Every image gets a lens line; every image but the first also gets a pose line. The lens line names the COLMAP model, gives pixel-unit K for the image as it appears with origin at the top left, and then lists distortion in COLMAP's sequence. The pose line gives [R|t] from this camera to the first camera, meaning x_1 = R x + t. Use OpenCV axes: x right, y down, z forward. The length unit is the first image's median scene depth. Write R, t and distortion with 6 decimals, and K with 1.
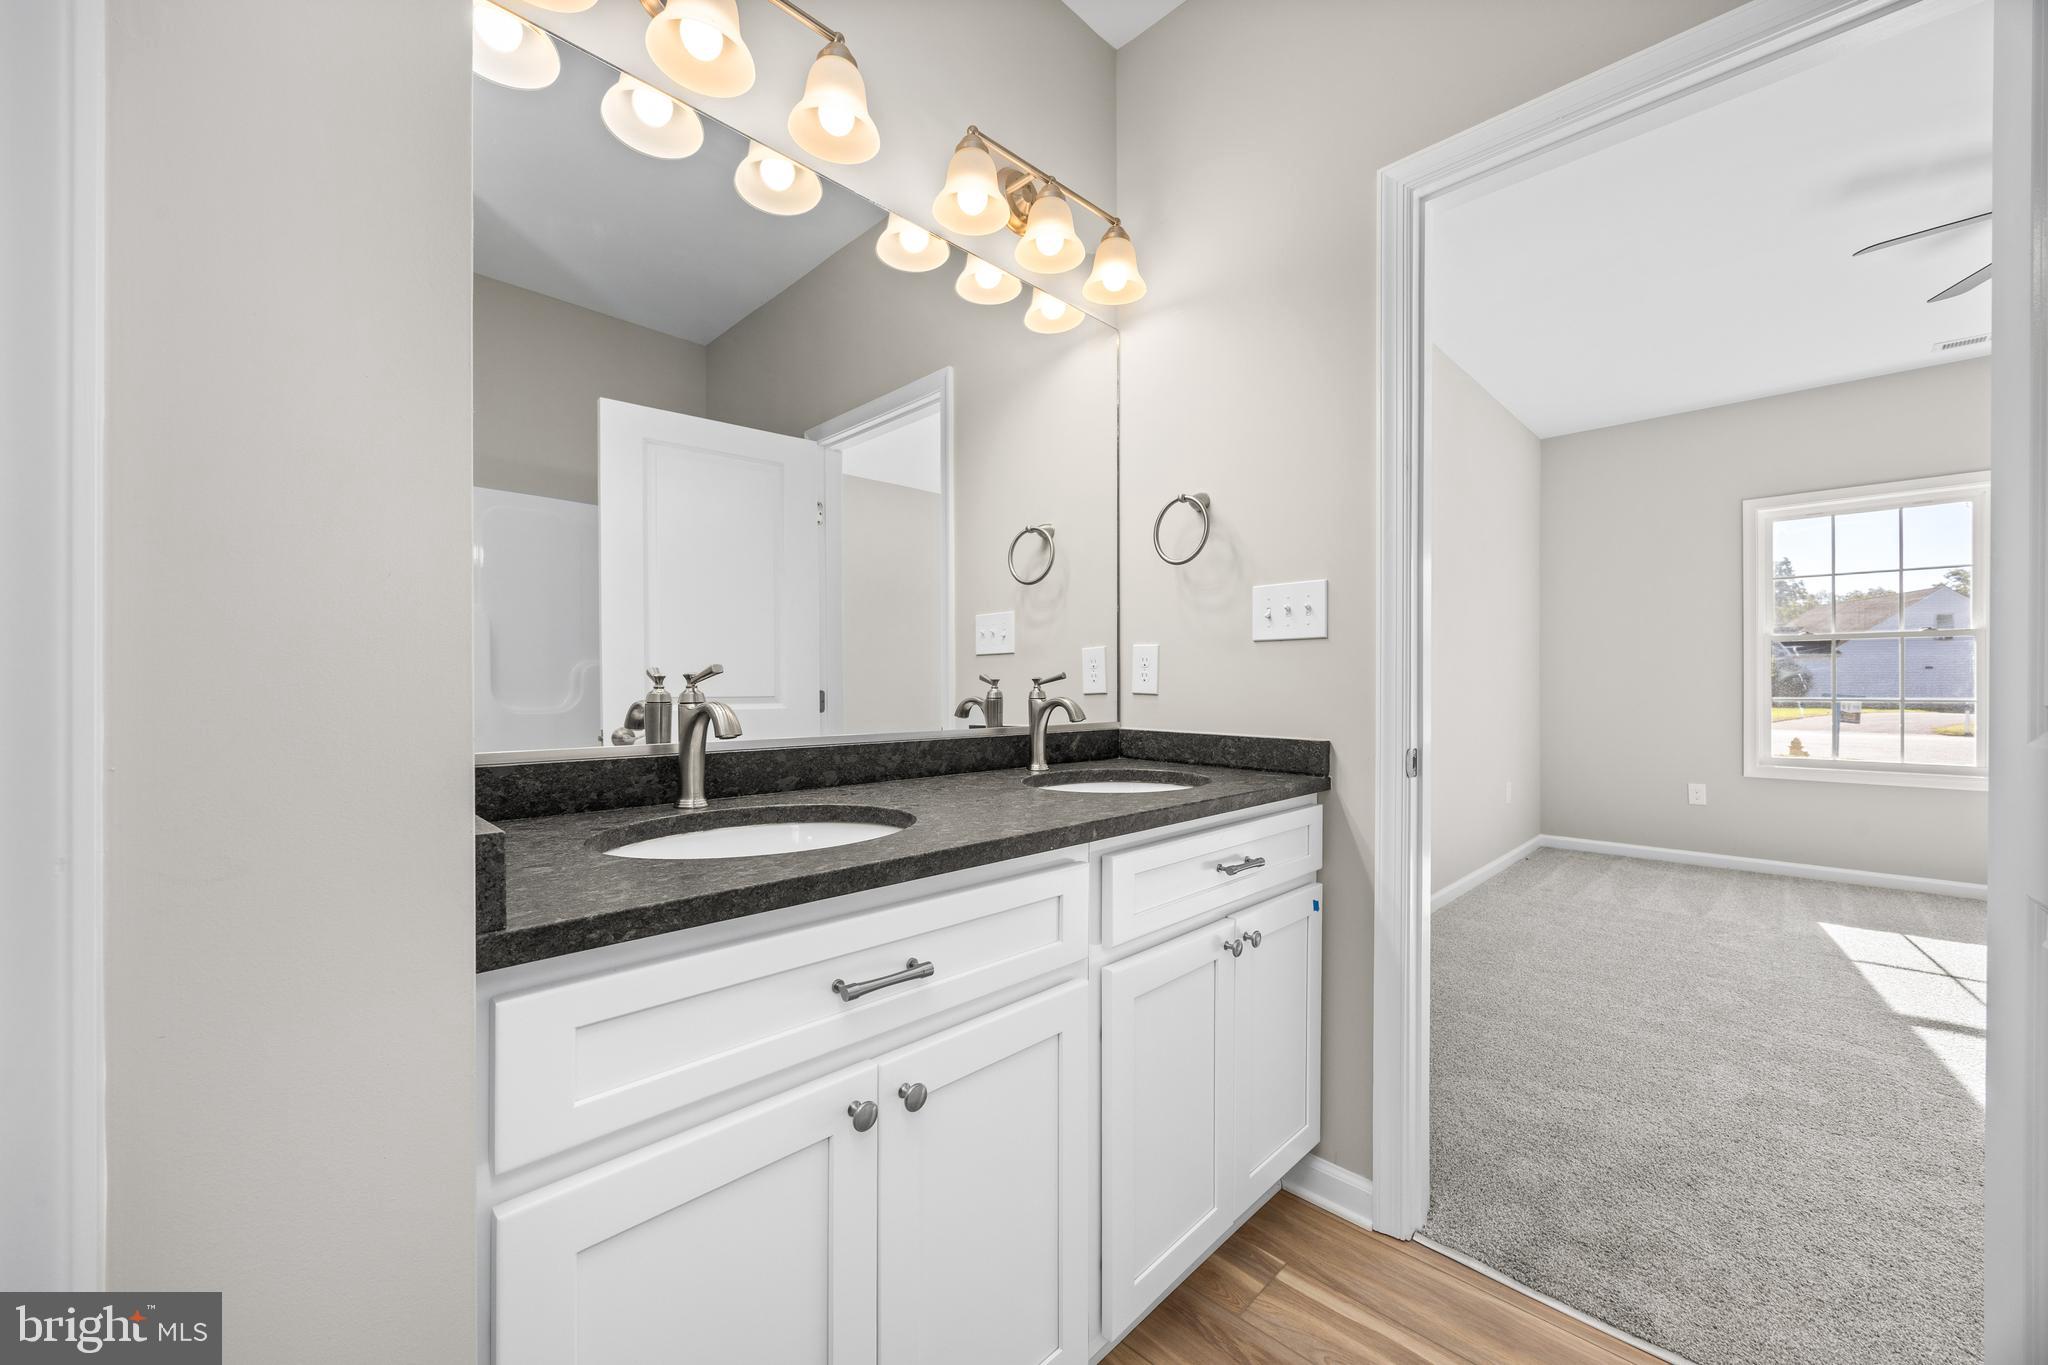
lens RADIAL K [[772.5, 0, 1024.0], [0, 772.5, 682.5], [0, 0, 1]] dist [-0.000931, -0.000267]
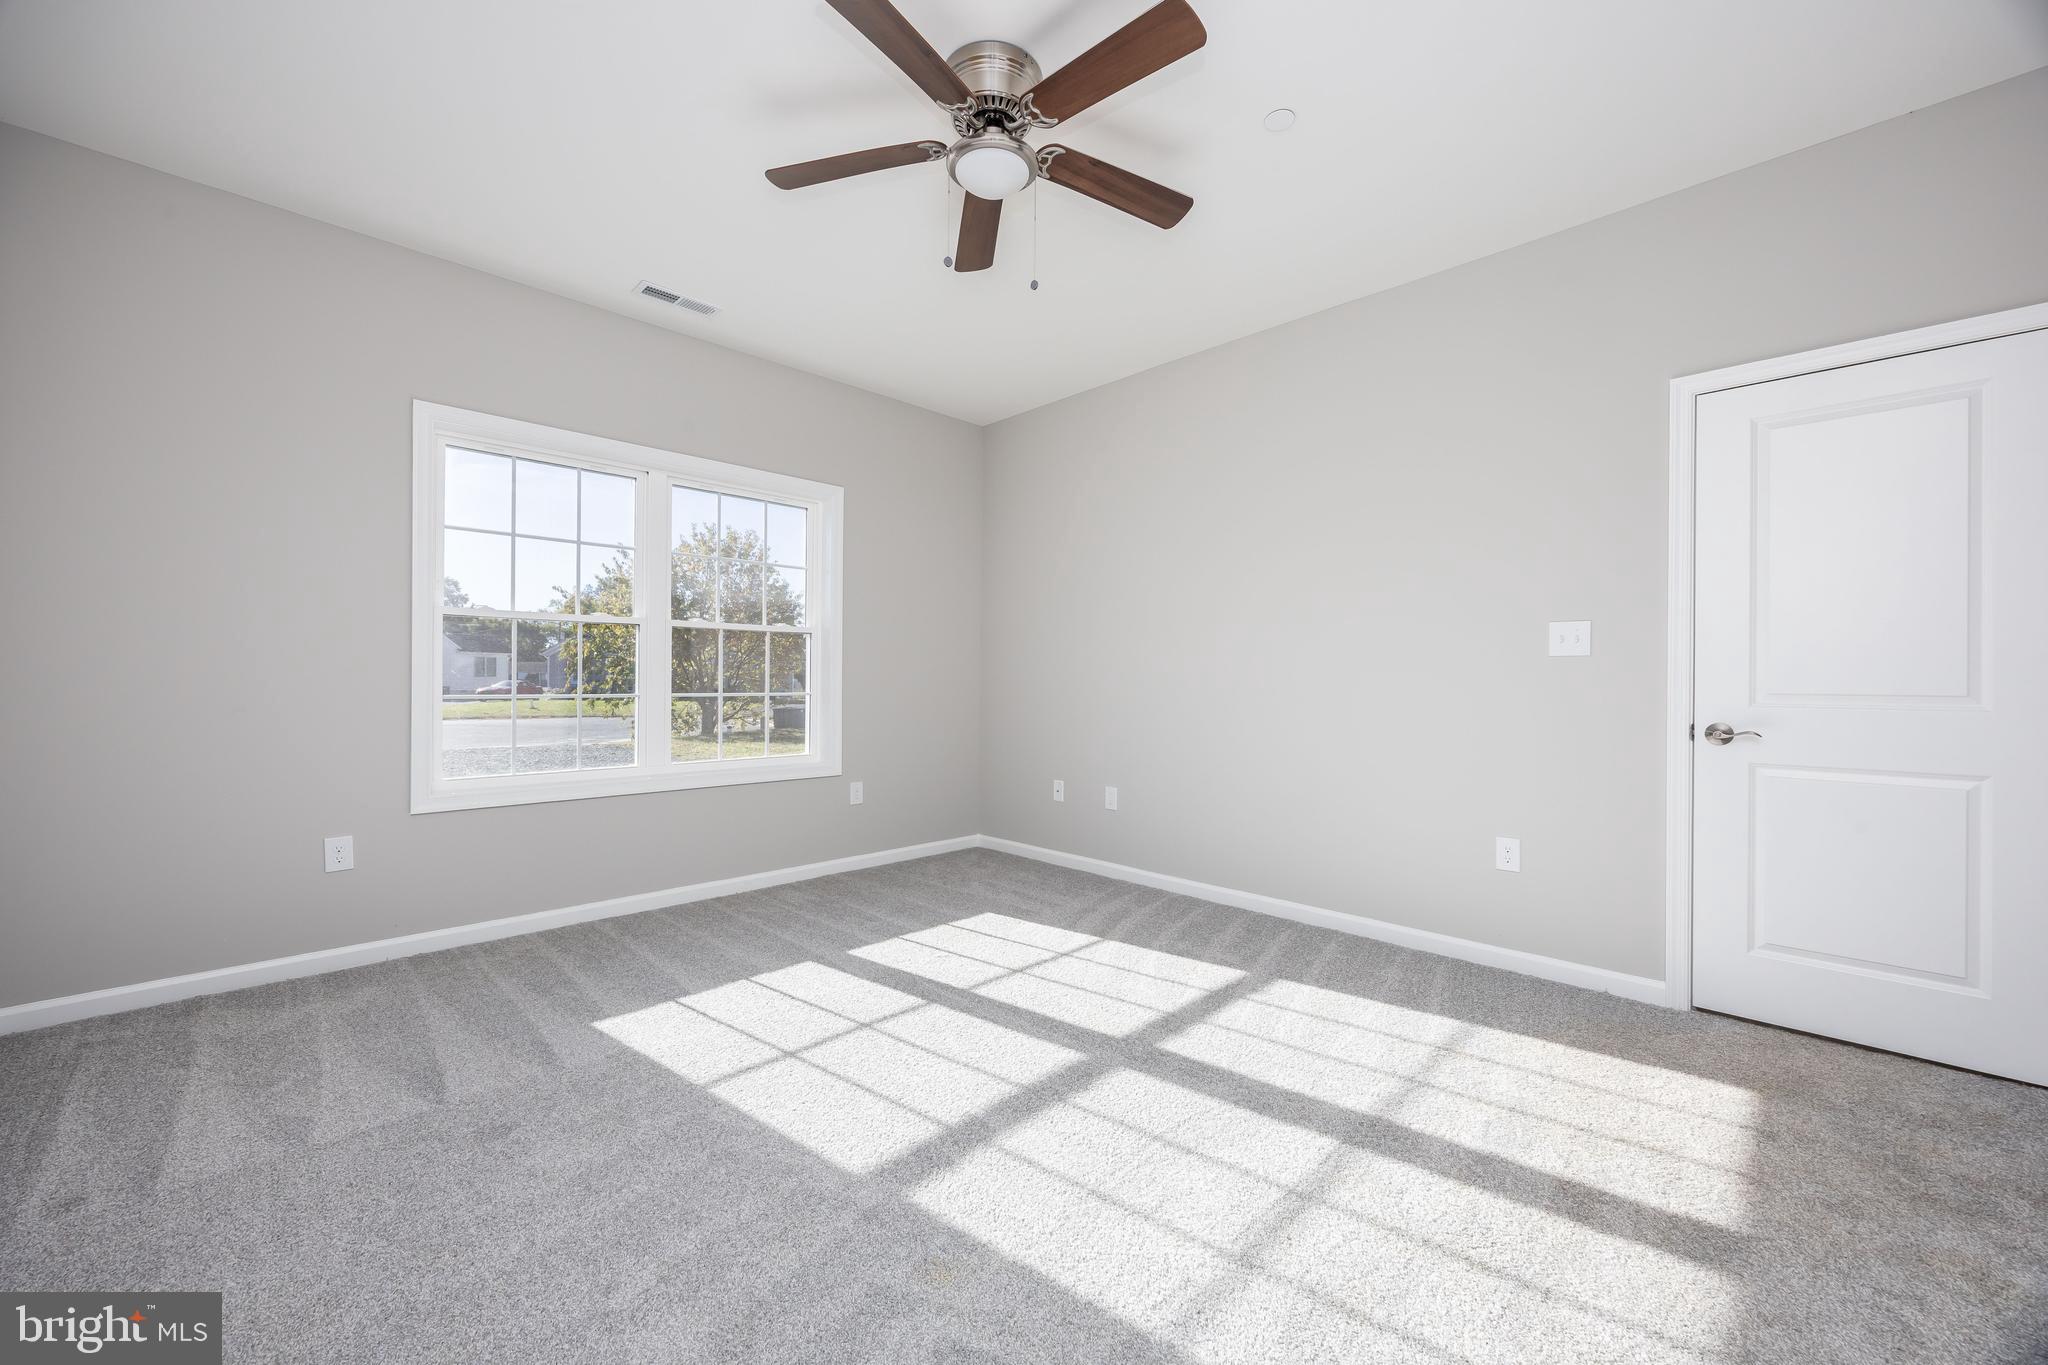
lens RADIAL K [[772.5, 0, 1024.0], [0, 772.5, 682.5], [0, 0, 1]] dist [-0.000931, -0.000267]
pose [[-0.000616, -0.007339, 0.999973, 0.275779], [-0.000457, 0.999973, 0.007338, 0.002736], [-1.000000, -0.000452, -0.000620, 0.489827]]
